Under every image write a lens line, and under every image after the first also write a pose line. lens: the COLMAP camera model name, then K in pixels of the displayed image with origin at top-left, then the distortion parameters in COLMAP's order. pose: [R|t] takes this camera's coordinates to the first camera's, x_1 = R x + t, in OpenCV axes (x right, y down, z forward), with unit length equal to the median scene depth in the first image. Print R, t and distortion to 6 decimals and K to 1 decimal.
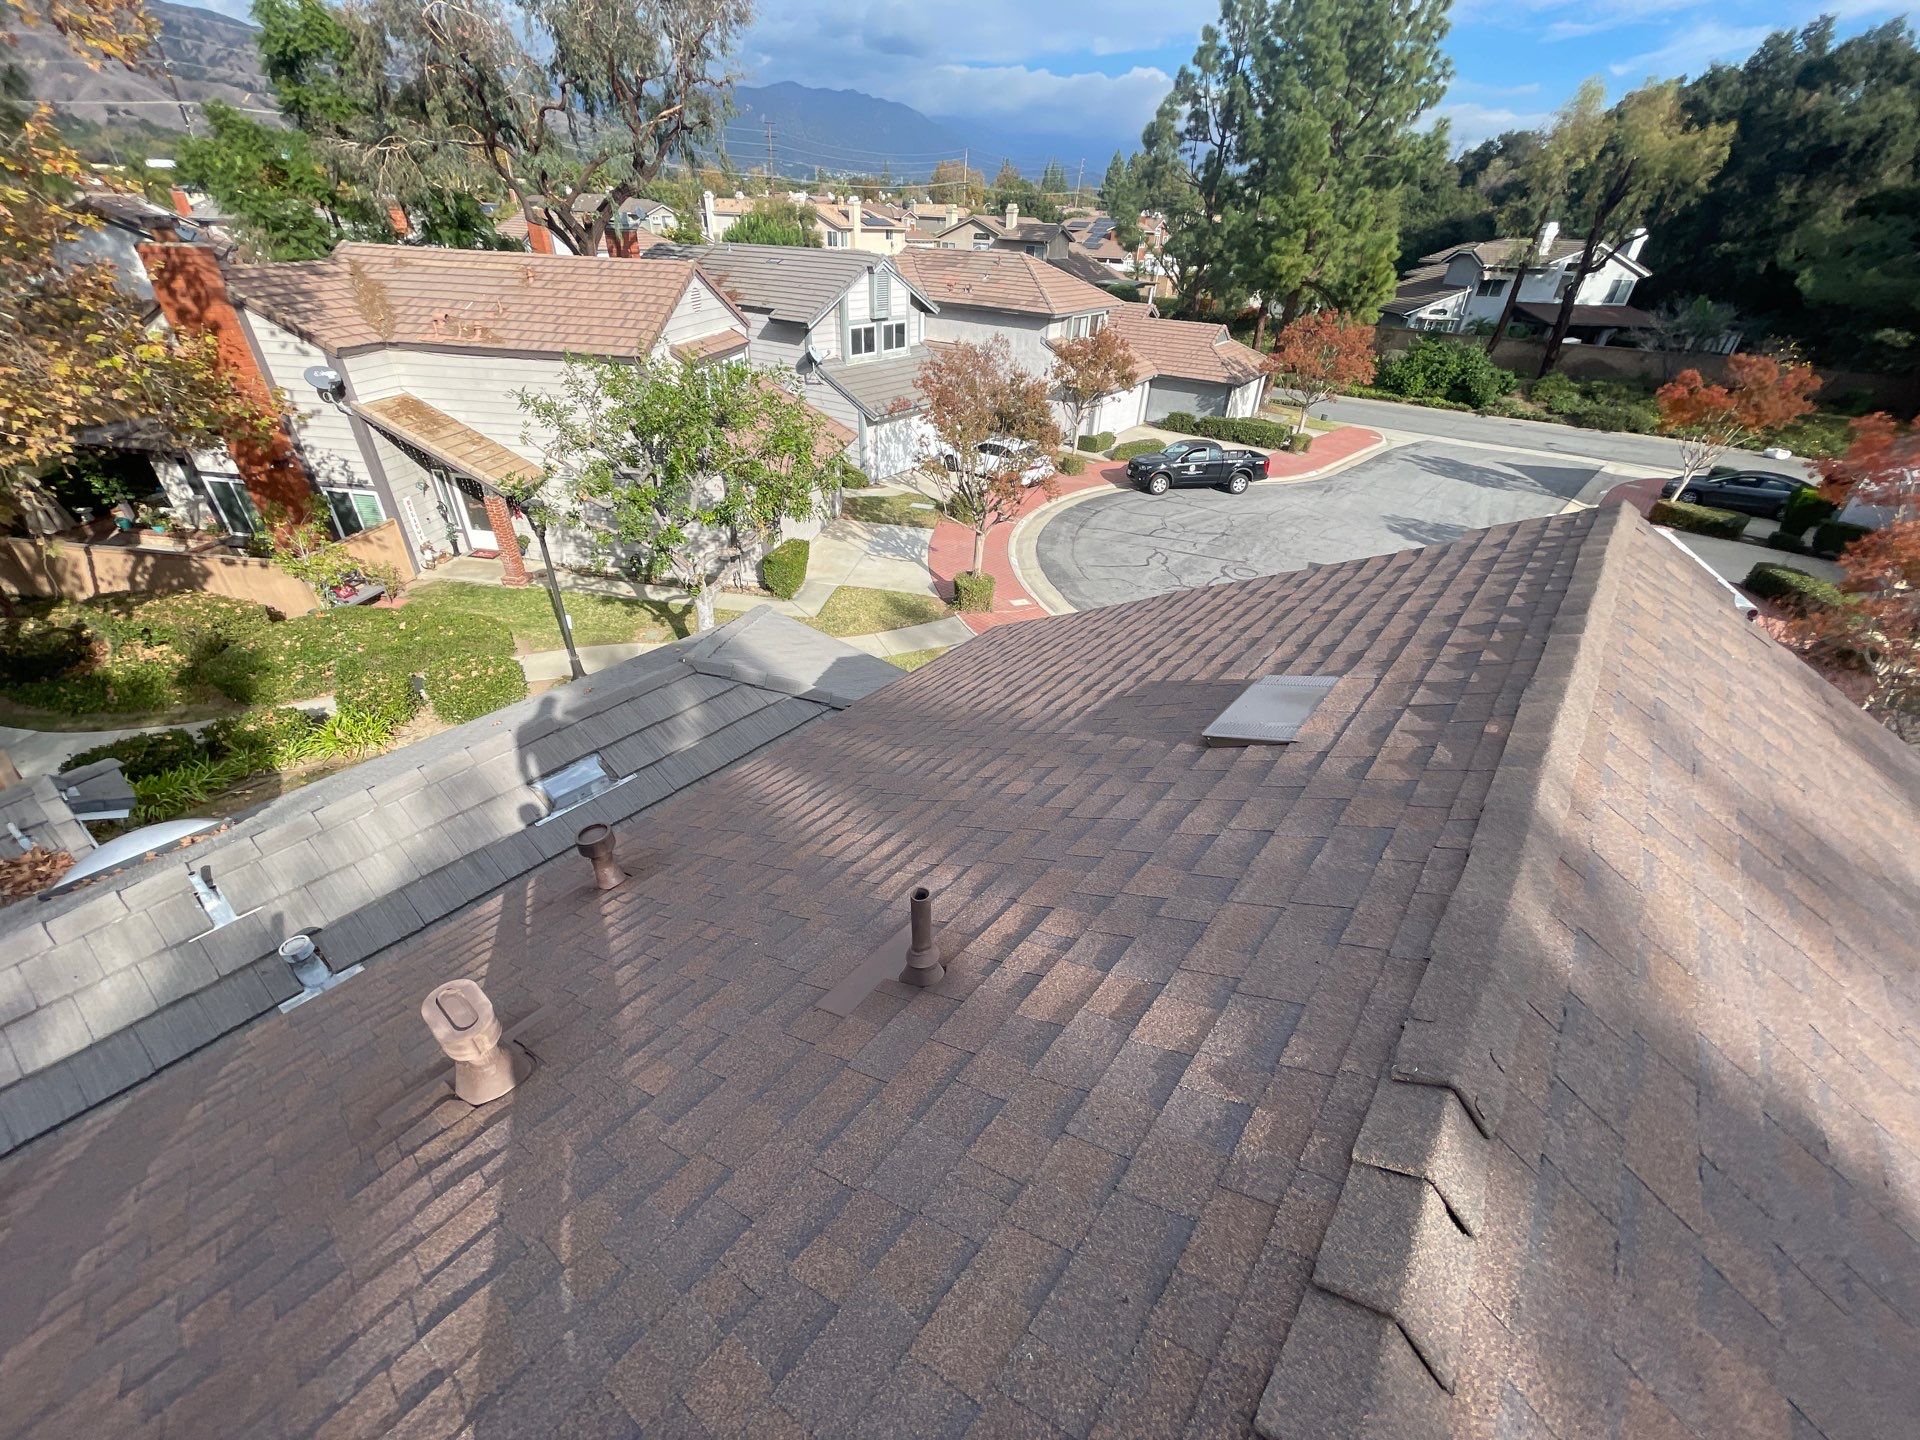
lens RADIAL K [[762.4, 0, 961.7], [0, 762.4, 739.0], [0, 0, 1]] dist [-0.005575, 0.000603]
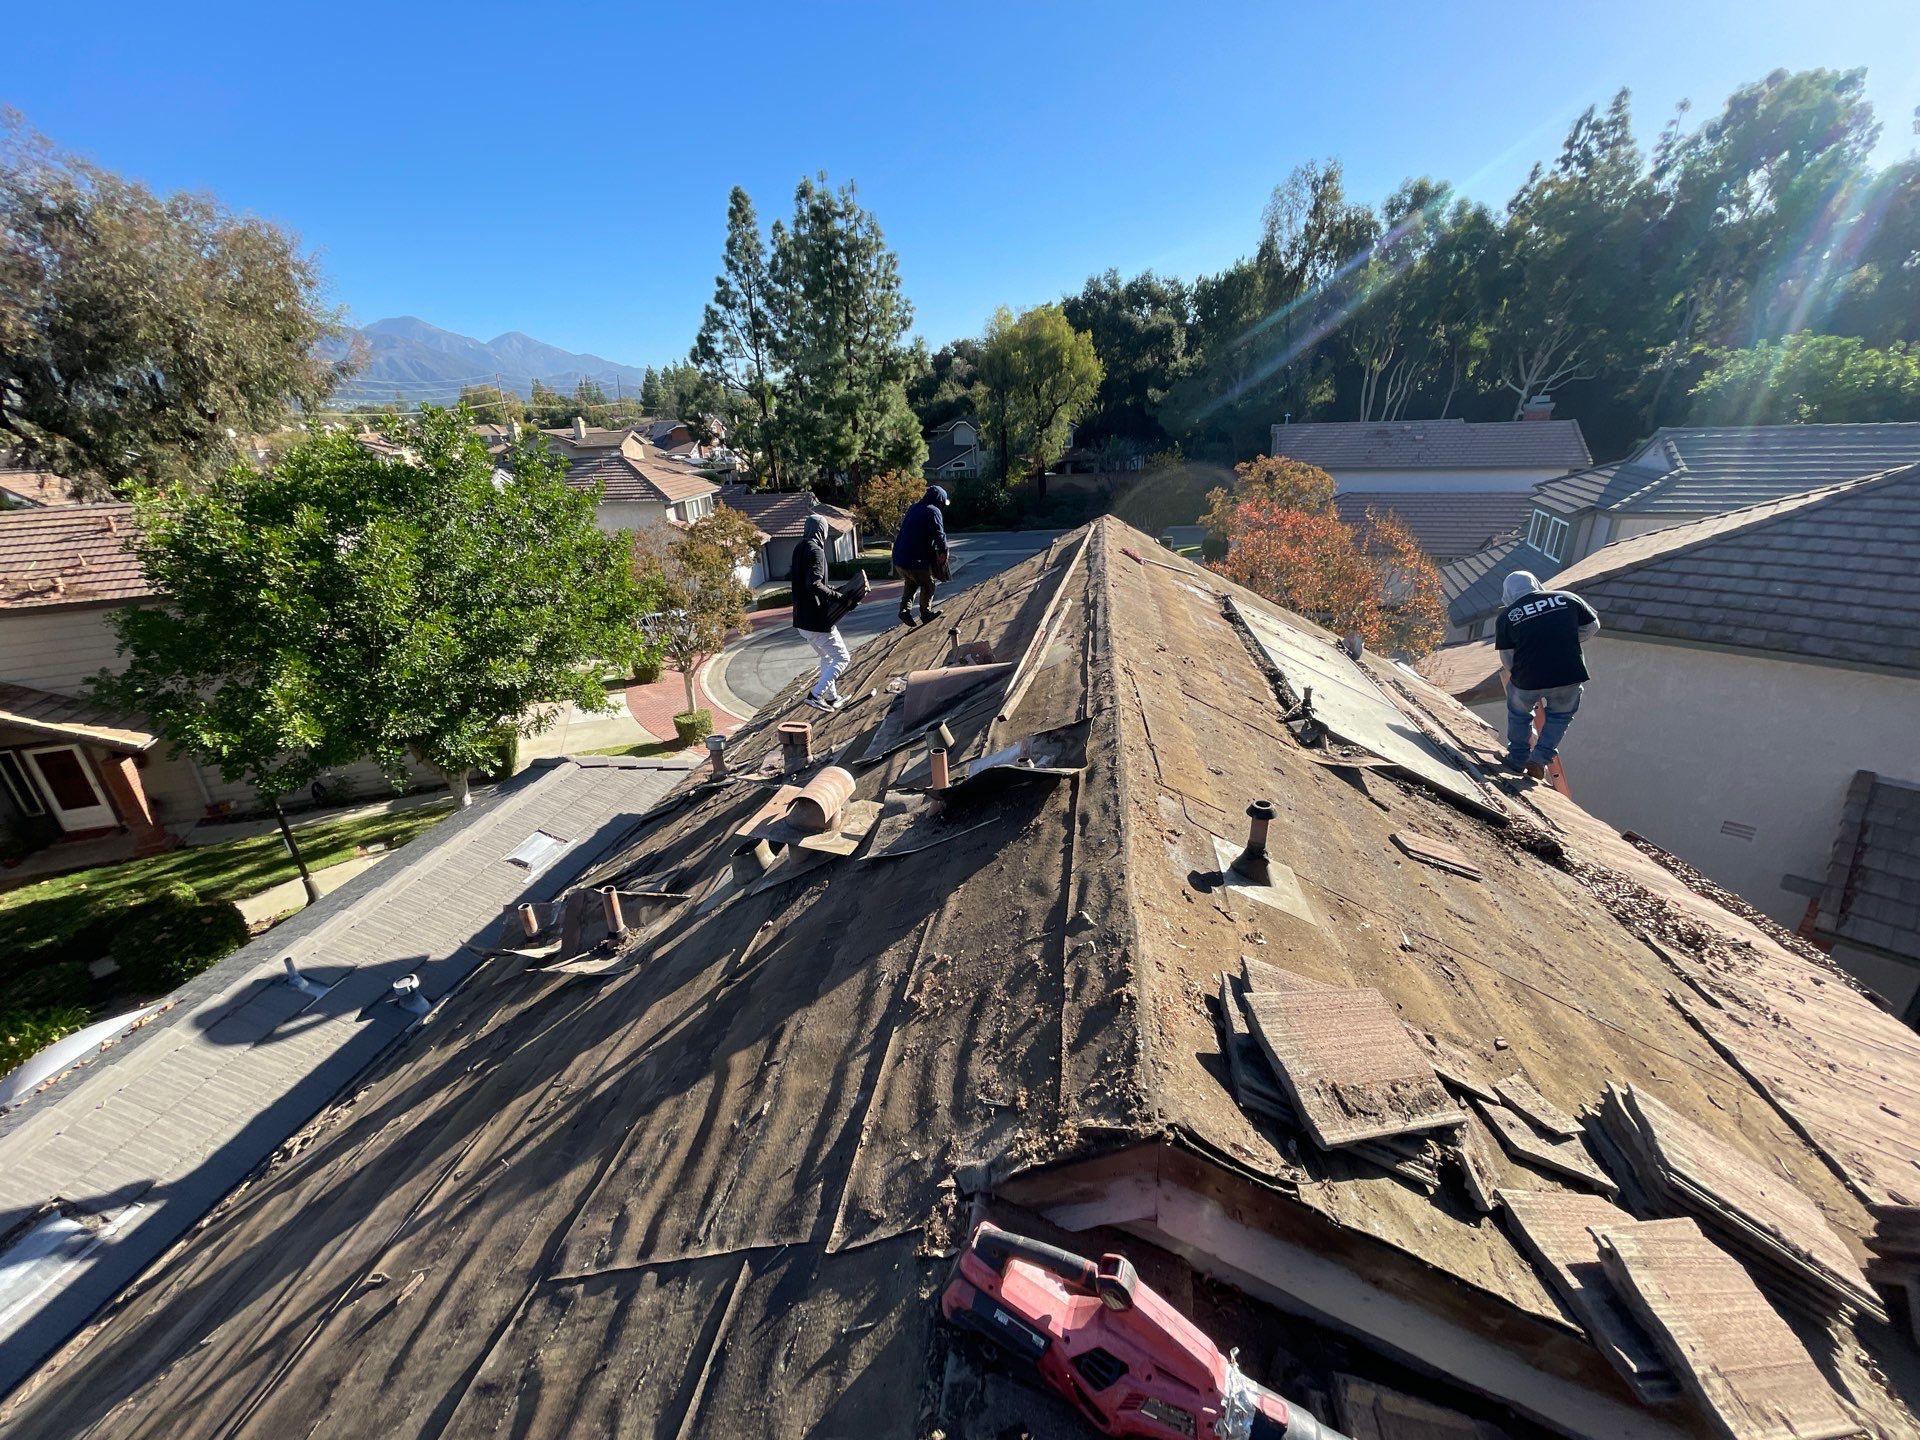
lens RADIAL K [[762.4, 0, 959.7], [0, 762.4, 734.1], [0, 0, 1]] dist [-0.005575, 0.000603]
pose [[0.867022, -0.254720, 0.428241, -0.065655], [0.335571, 0.933824, -0.123956, 0.042176], [-0.368327, 0.251178, 0.895123, -0.070603]]
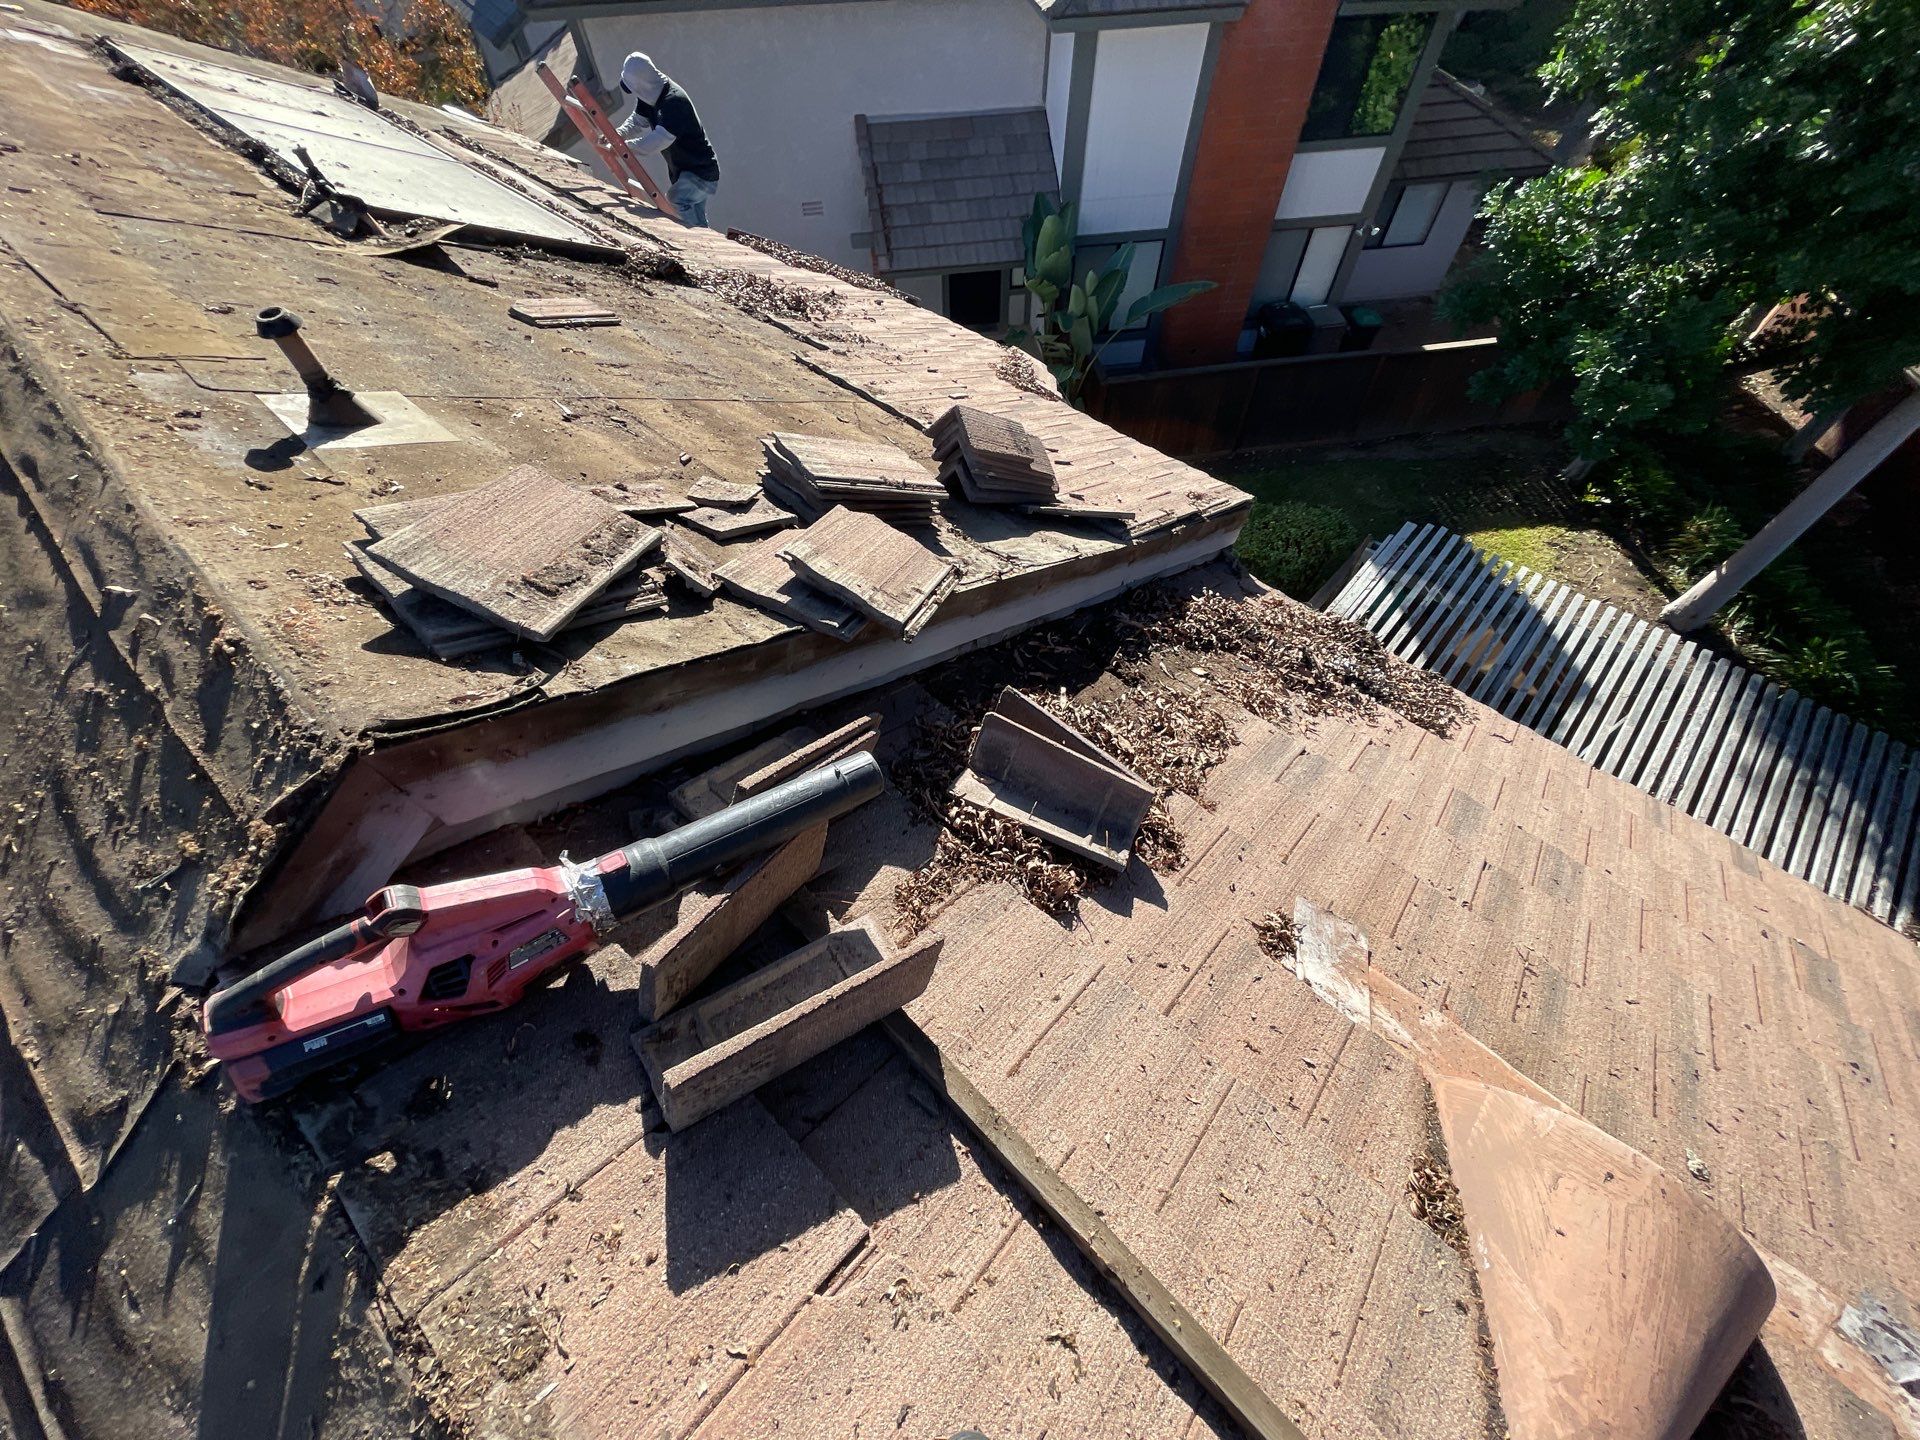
lens RADIAL K [[762.4, 0, 948.7], [0, 762.4, 720.5], [0, 0, 1]] dist [-0.005575, 0.000603]
pose [[0.057575, -0.843350, 0.534272, -0.059398], [0.564674, 0.468840, 0.679214, 0.052011], [-0.823303, 0.262584, 0.503211, -0.070394]]
